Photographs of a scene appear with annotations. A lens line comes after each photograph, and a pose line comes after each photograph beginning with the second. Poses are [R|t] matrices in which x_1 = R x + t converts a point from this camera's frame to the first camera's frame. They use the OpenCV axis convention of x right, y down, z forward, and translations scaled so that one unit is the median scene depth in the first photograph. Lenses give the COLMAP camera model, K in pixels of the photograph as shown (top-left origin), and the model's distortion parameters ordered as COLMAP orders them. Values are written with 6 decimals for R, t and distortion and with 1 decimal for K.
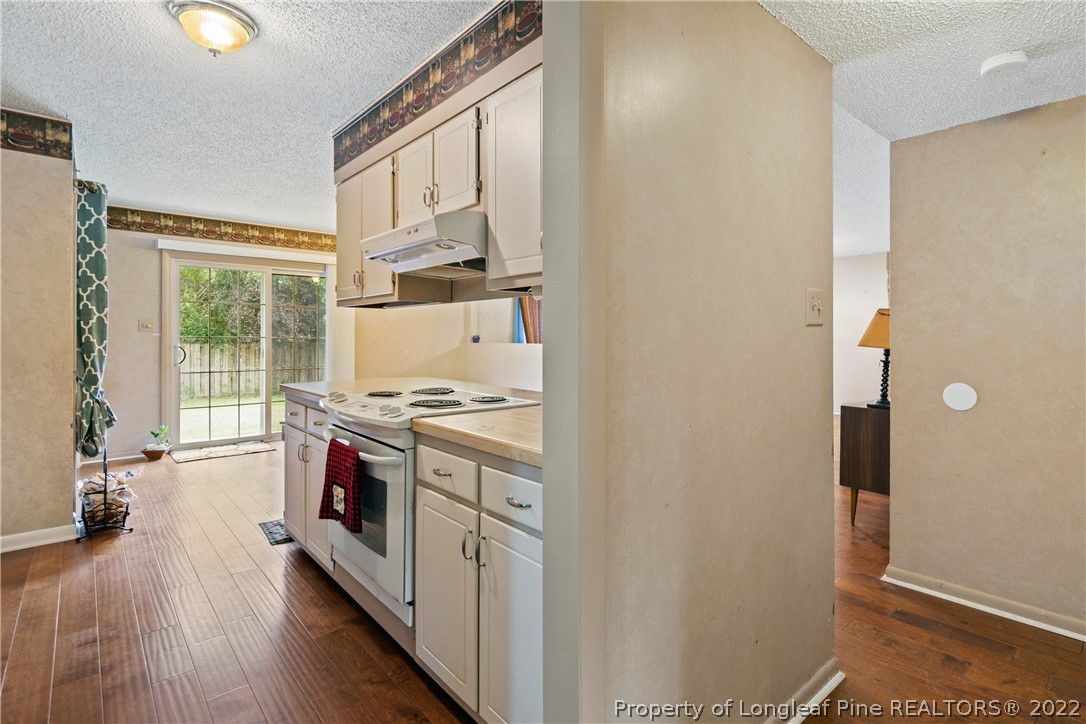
lens RADIAL K [[539.9, 0, 546.6], [0, 539.9, 336.5], [0, 0, 1]] dist [0.001444, -0.000889]
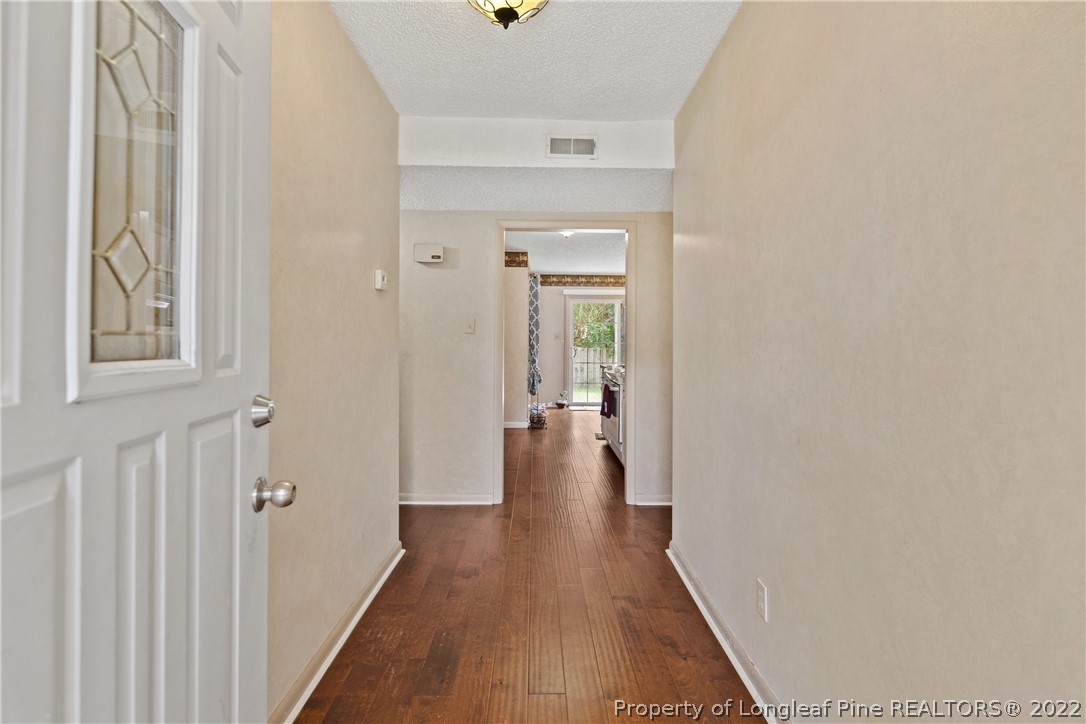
lens RADIAL K [[539.9, 0, 546.6], [0, 539.9, 336.5], [0, 0, 1]] dist [0.001444, -0.000889]
pose [[0.769675, -0.004020, -0.638423, 0.630935], [-0.005511, 0.999901, -0.012940, 0.006109], [0.638412, 0.013478, 0.769577, -0.693164]]
